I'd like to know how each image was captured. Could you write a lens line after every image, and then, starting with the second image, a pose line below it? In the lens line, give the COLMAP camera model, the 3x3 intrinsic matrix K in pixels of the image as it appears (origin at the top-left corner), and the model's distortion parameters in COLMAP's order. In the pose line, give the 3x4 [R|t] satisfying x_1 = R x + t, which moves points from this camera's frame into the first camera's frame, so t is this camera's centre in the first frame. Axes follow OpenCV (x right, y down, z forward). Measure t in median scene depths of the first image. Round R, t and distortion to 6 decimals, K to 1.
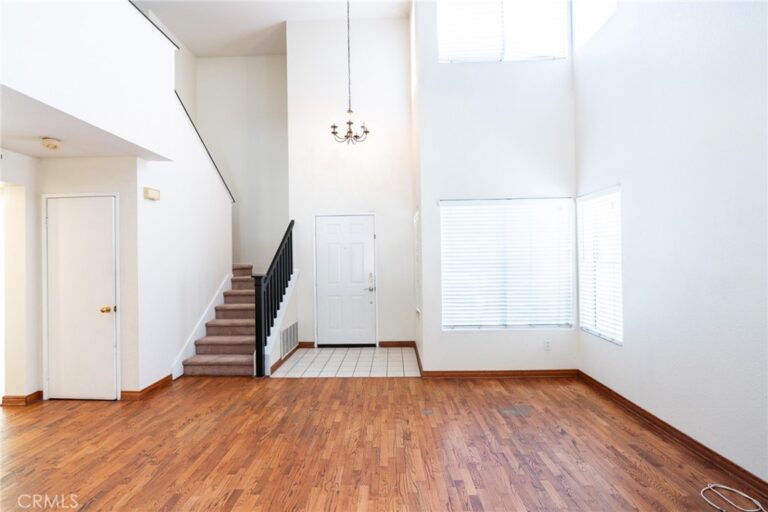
lens RADIAL K [[343.0, 0, 382.1], [0, 343.0, 255.3], [0, 0, 1]] dist [-0.012777, 0.005989]
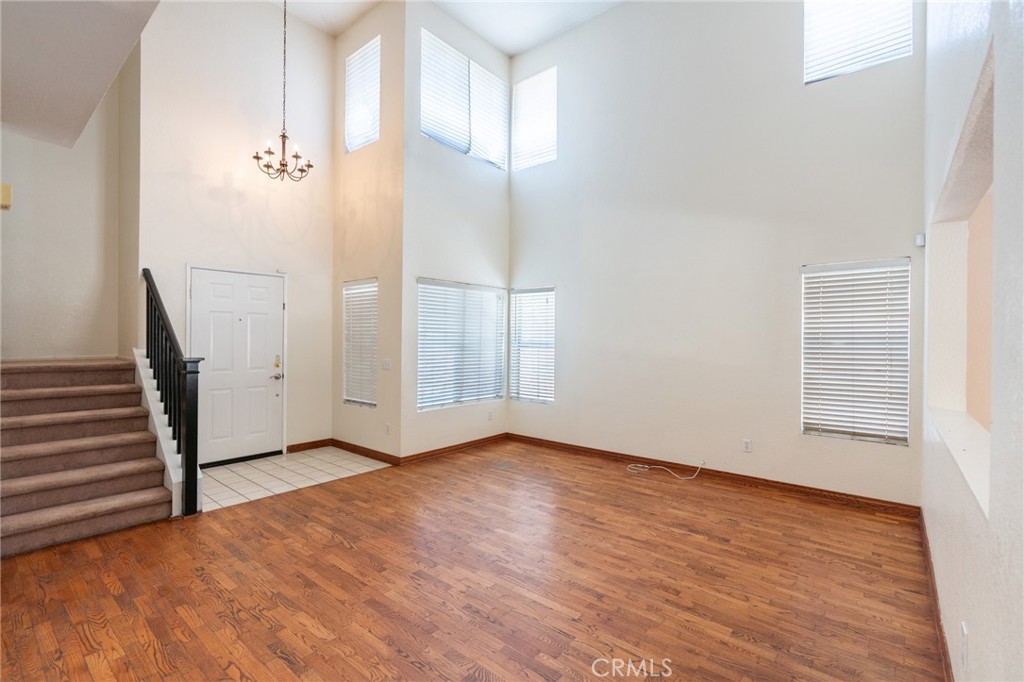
lens RADIAL K [[457.4, 0, 509.4], [0, 457.4, 340.1], [0, 0, 1]] dist [-0.012777, 0.005989]
pose [[0.619916, 0.017758, 0.784468, -0.804380], [-0.024937, 0.999685, -0.002923, 0.015767], [-0.784272, -0.017751, 0.620163, -0.000966]]
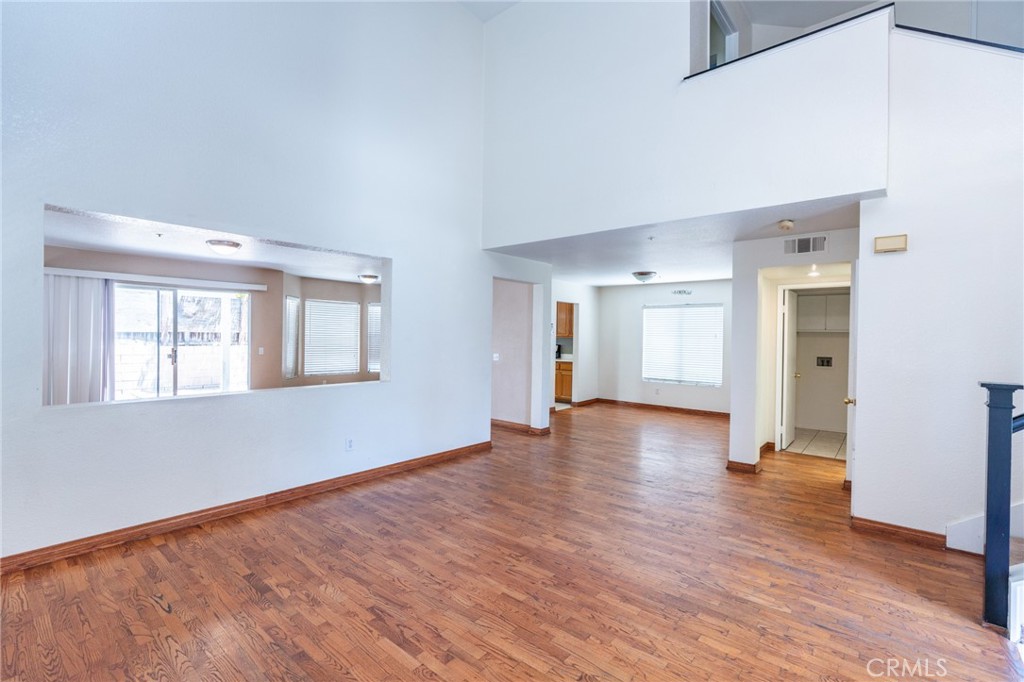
lens RADIAL K [[457.4, 0, 509.4], [0, 457.4, 340.1], [0, 0, 1]] dist [-0.012777, 0.005989]
pose [[-0.626722, 0.014260, -0.779112, 0.554507], [0.001653, 0.999855, 0.016971, -0.006649], [0.779241, 0.009348, -0.626655, 1.074500]]
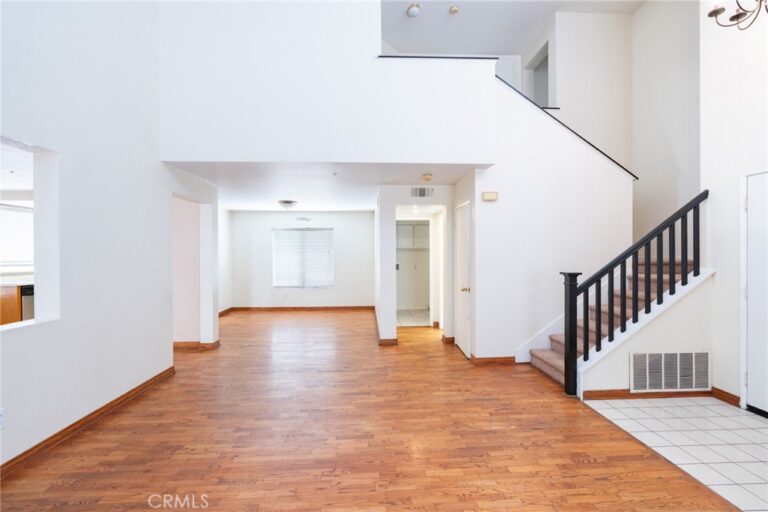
lens RADIAL K [[343.0, 0, 382.1], [0, 343.0, 255.3], [0, 0, 1]] dist [-0.012777, 0.005989]
pose [[0.078798, 0.019083, -0.996708, 0.522315], [0.011697, 0.999730, 0.020065, -0.005725], [0.996822, -0.013240, 0.078554, 0.589074]]
